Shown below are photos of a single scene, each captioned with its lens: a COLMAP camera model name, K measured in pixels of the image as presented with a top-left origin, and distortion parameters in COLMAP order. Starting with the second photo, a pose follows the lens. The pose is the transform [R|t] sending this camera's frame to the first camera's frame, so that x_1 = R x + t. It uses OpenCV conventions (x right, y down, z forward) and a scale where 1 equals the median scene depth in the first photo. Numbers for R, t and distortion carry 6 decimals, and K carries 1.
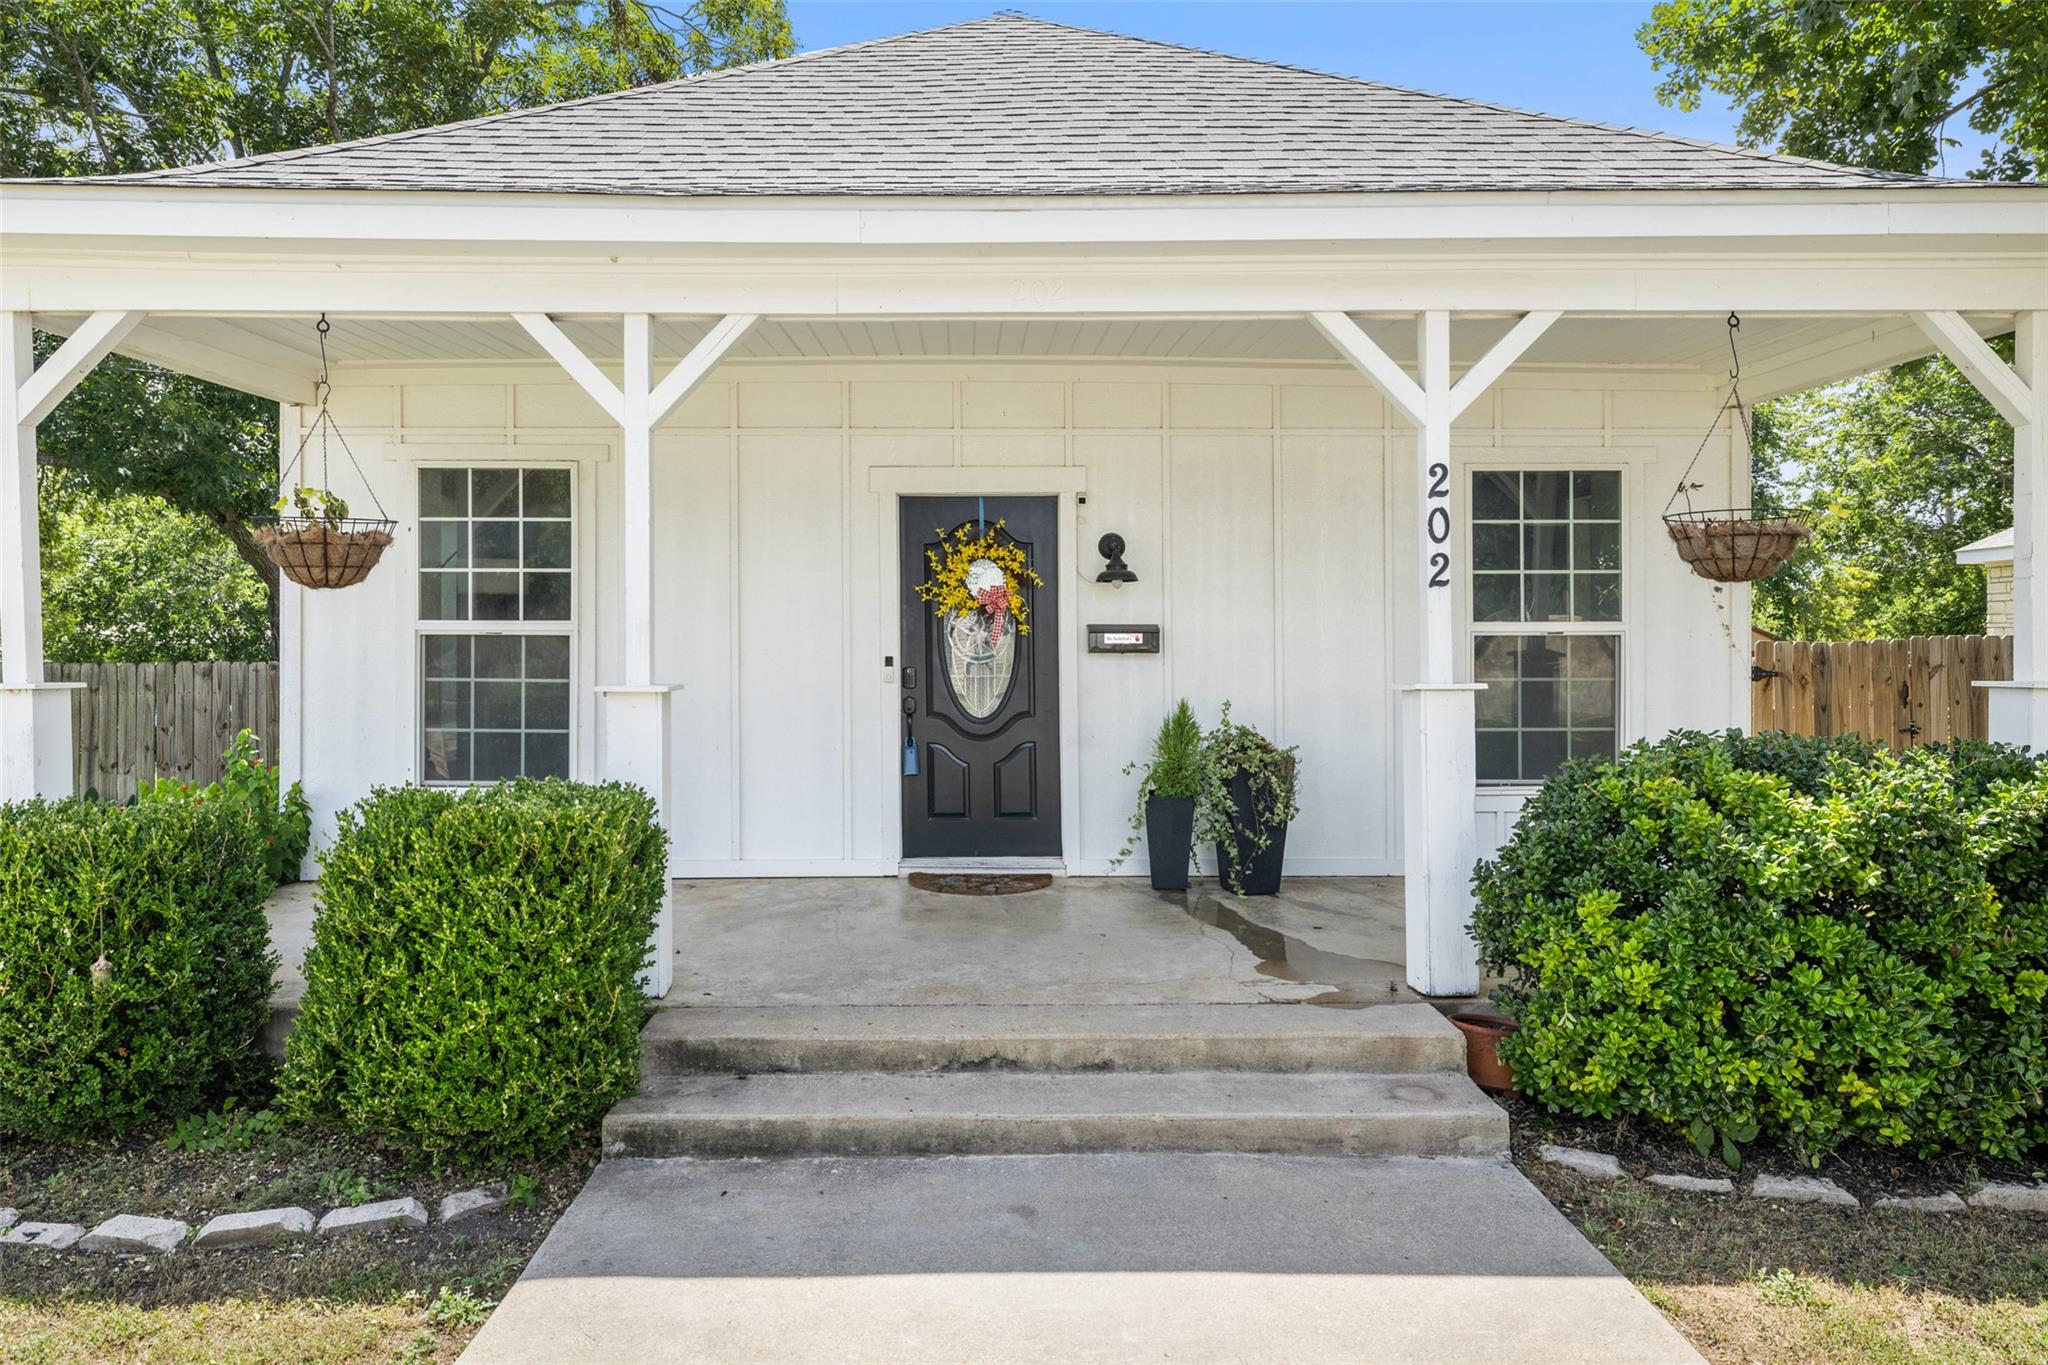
lens RADIAL K [[1304.2, 0, 995.5], [0, 1304.2, 654.9], [0, 0, 1]] dist [-0.009541, 0.005431]
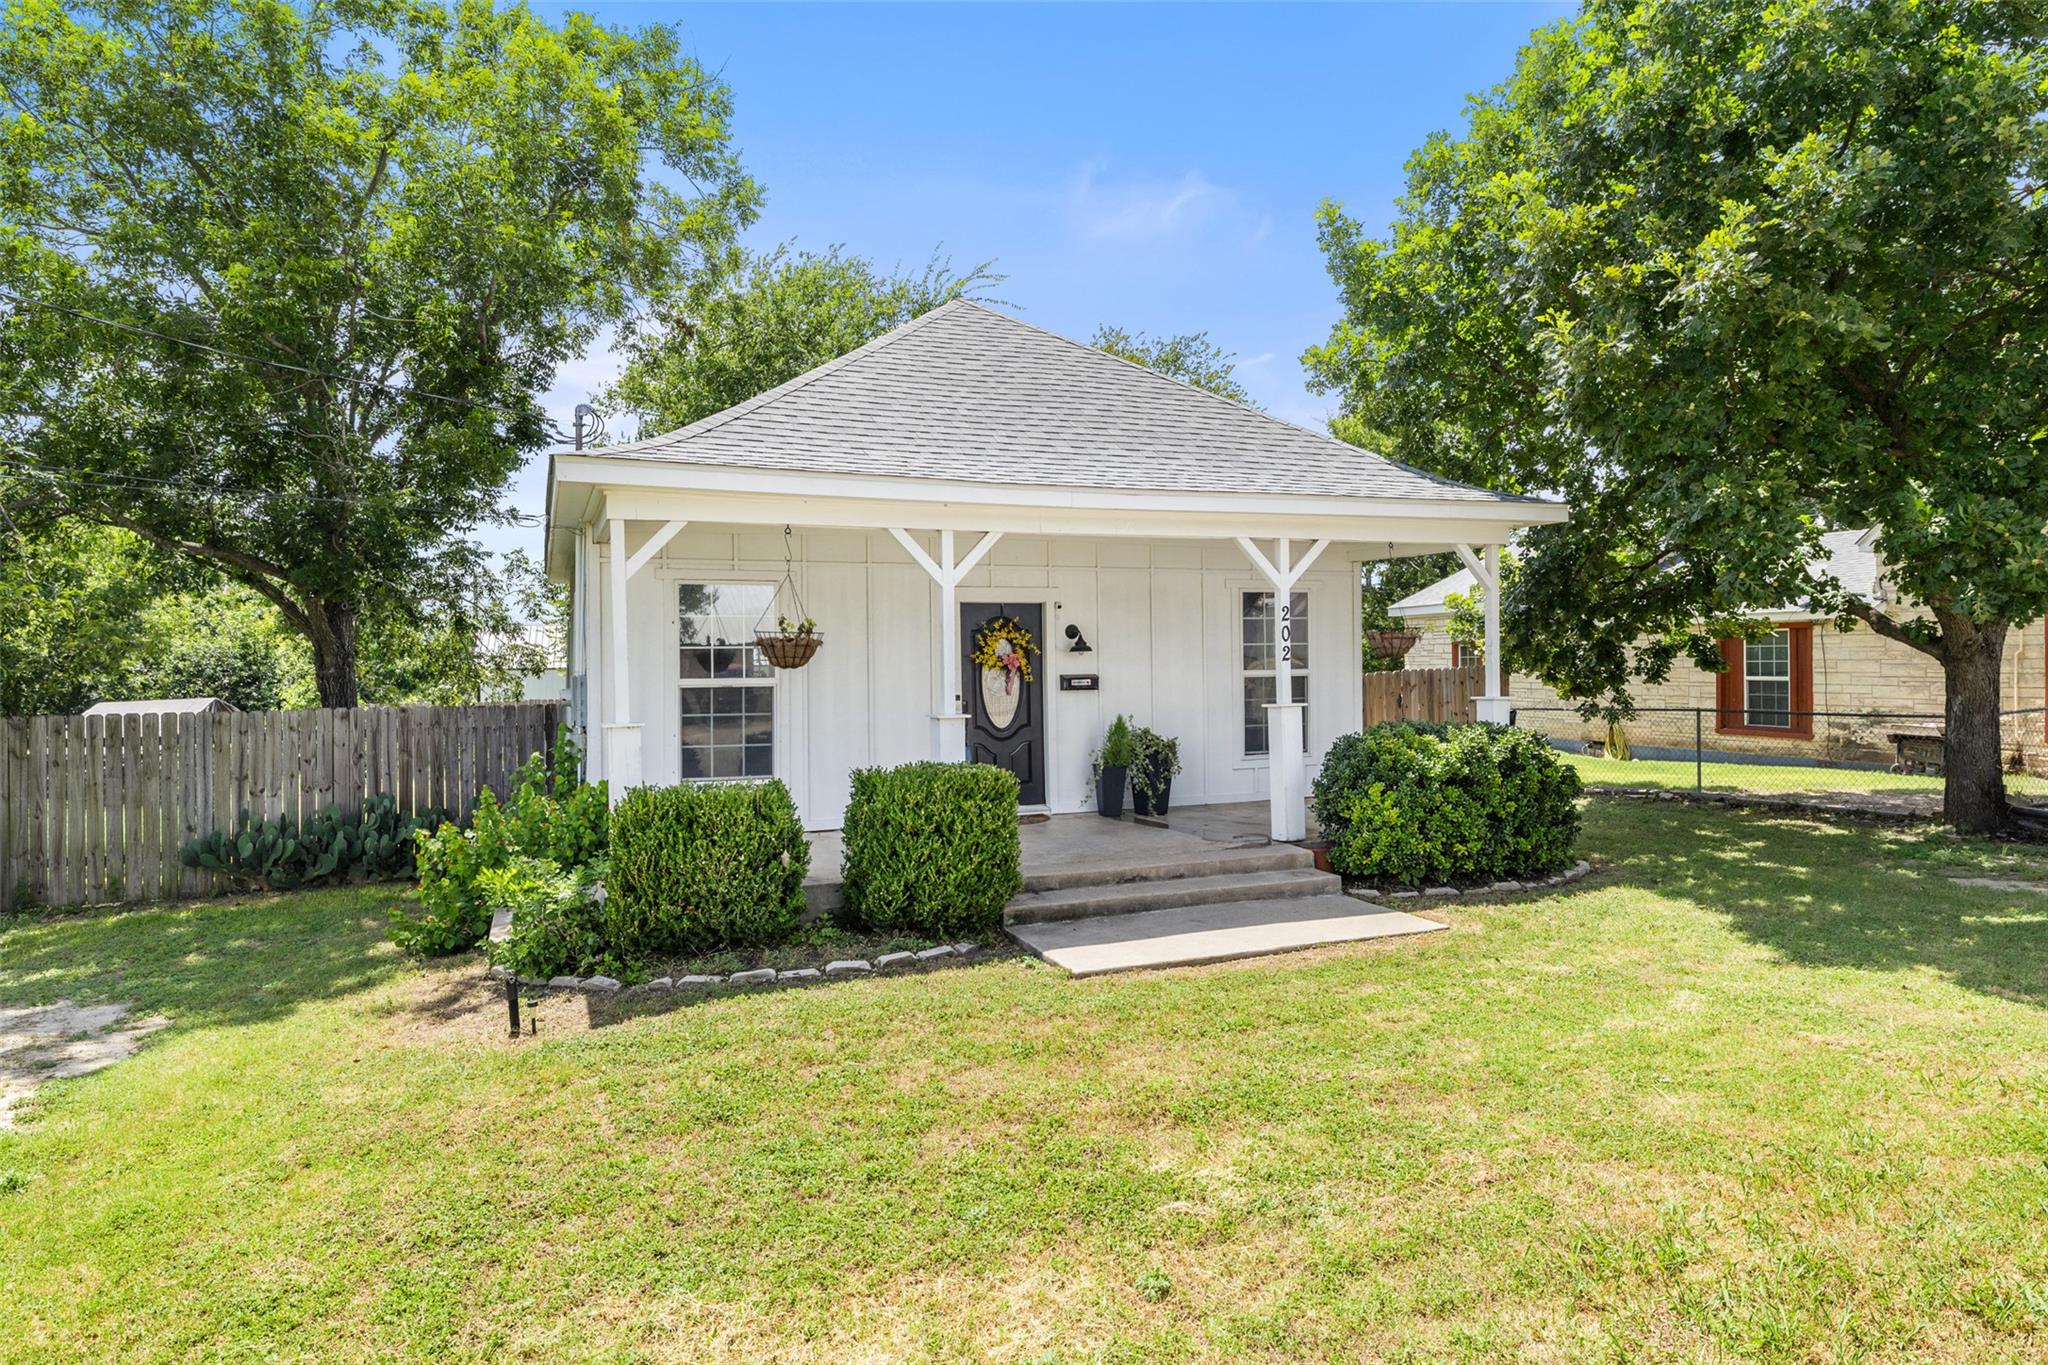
lens RADIAL K [[1180.4, 0, 1037.0], [0, 1180.4, 679.2], [0, 0, 1]] dist [-0.020585, -0.001364]
pose [[0.930460, -0.017698, 0.365966, -0.799884], [0.016170, 0.999843, 0.007241, -0.042258], [-0.366037, -0.000820, 0.930600, -0.734735]]
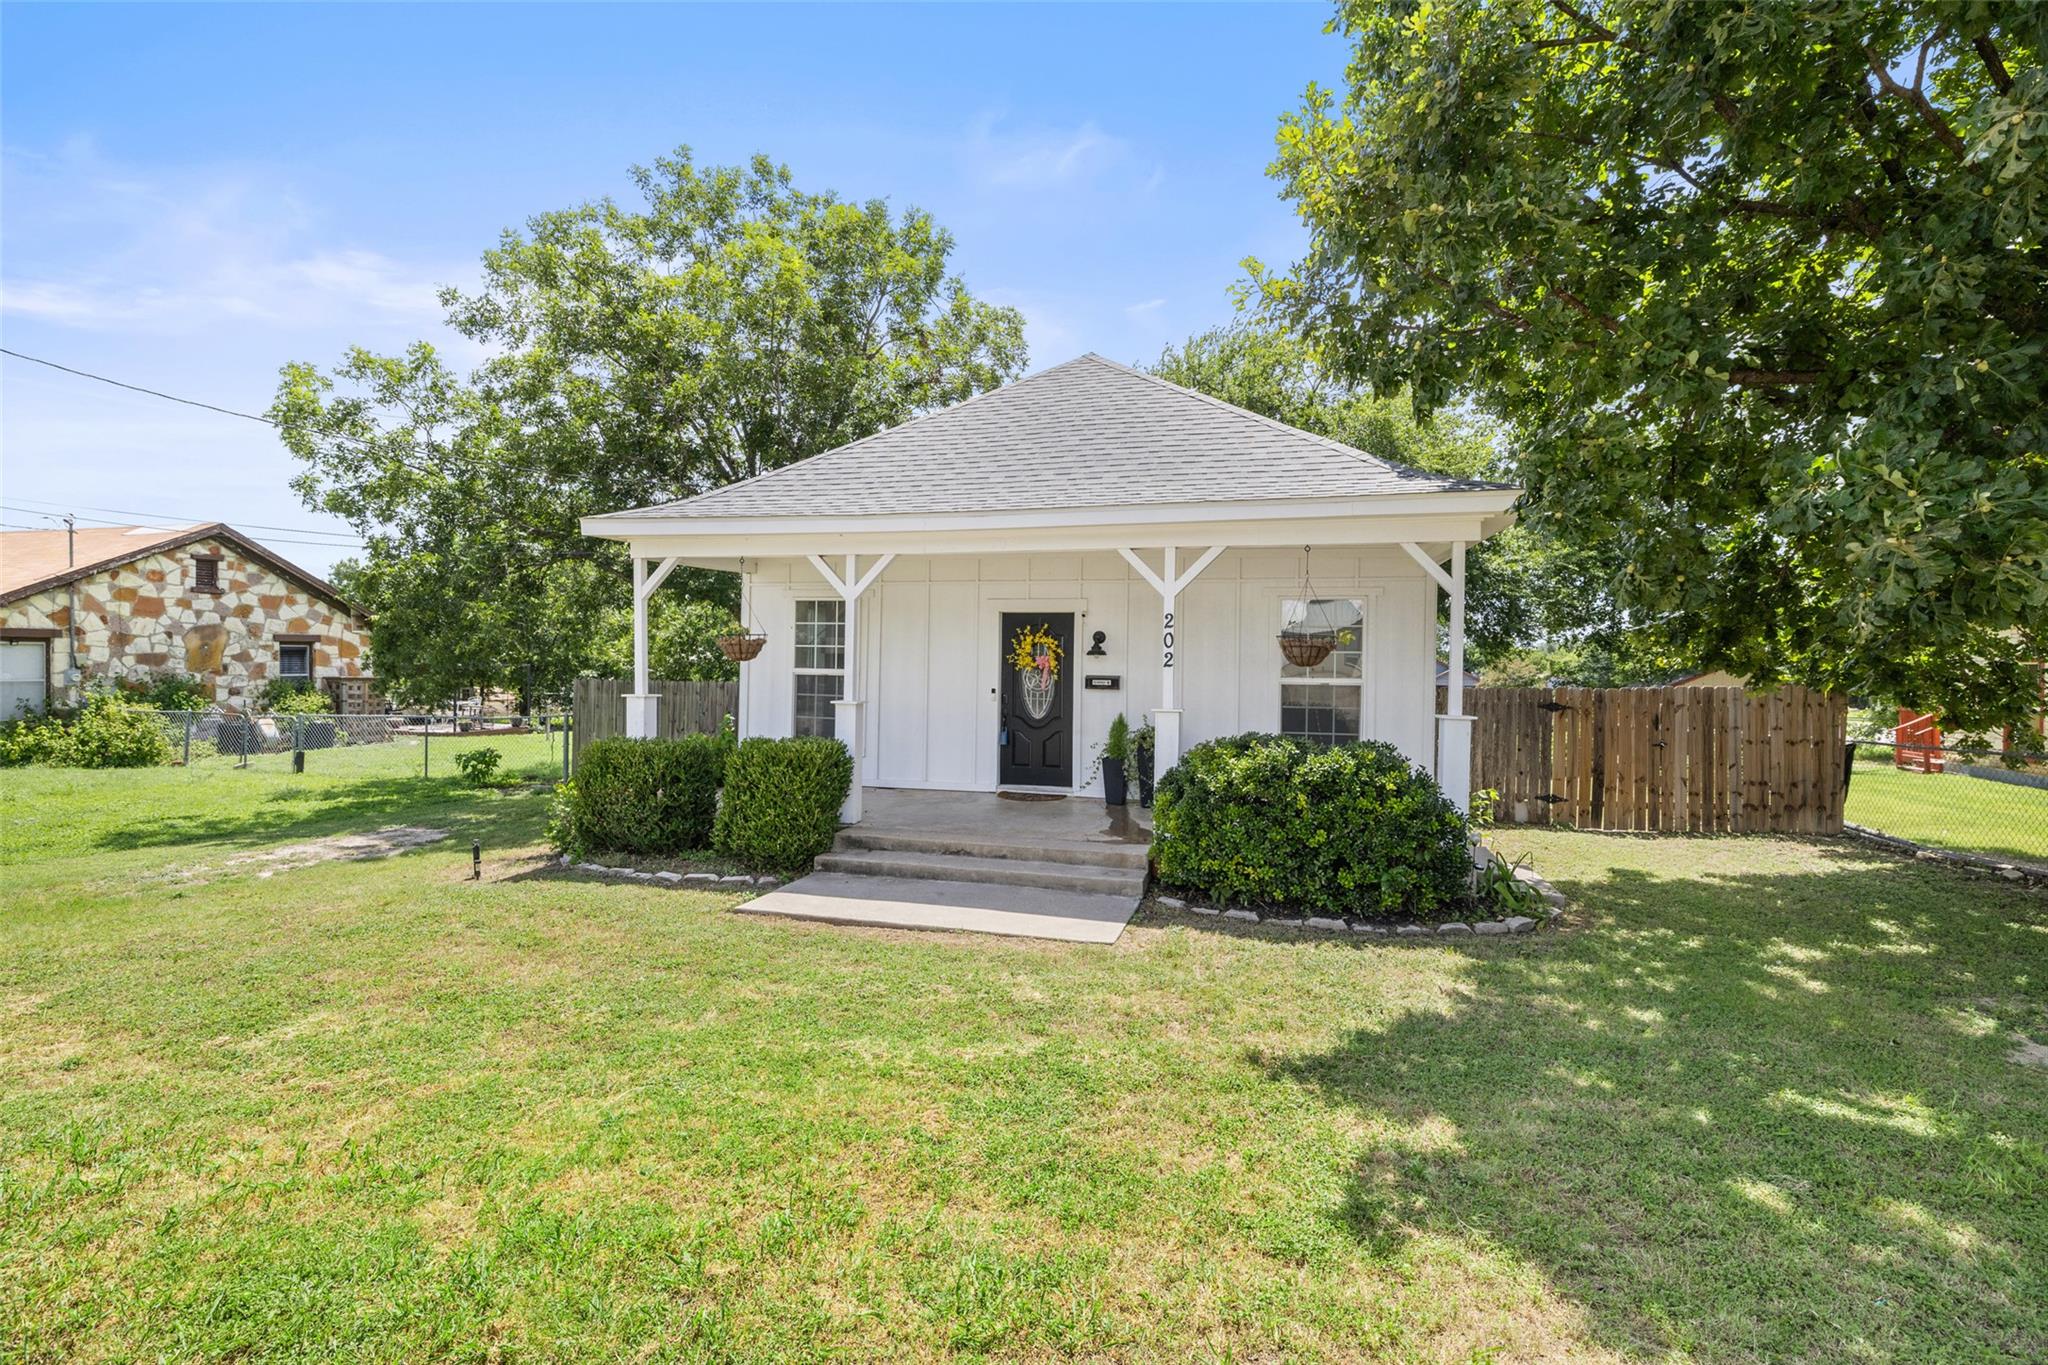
lens RADIAL K [[966.1, 0, 1028.9], [0, 966.1, 673.3], [0, 0, 1]] dist [-0.012747, 0.000238]
pose [[0.962811, 0.017170, -0.269631, 0.561584], [-0.016915, 0.999852, 0.003269, -0.042357], [0.269648, 0.001414, 0.962958, -0.705620]]
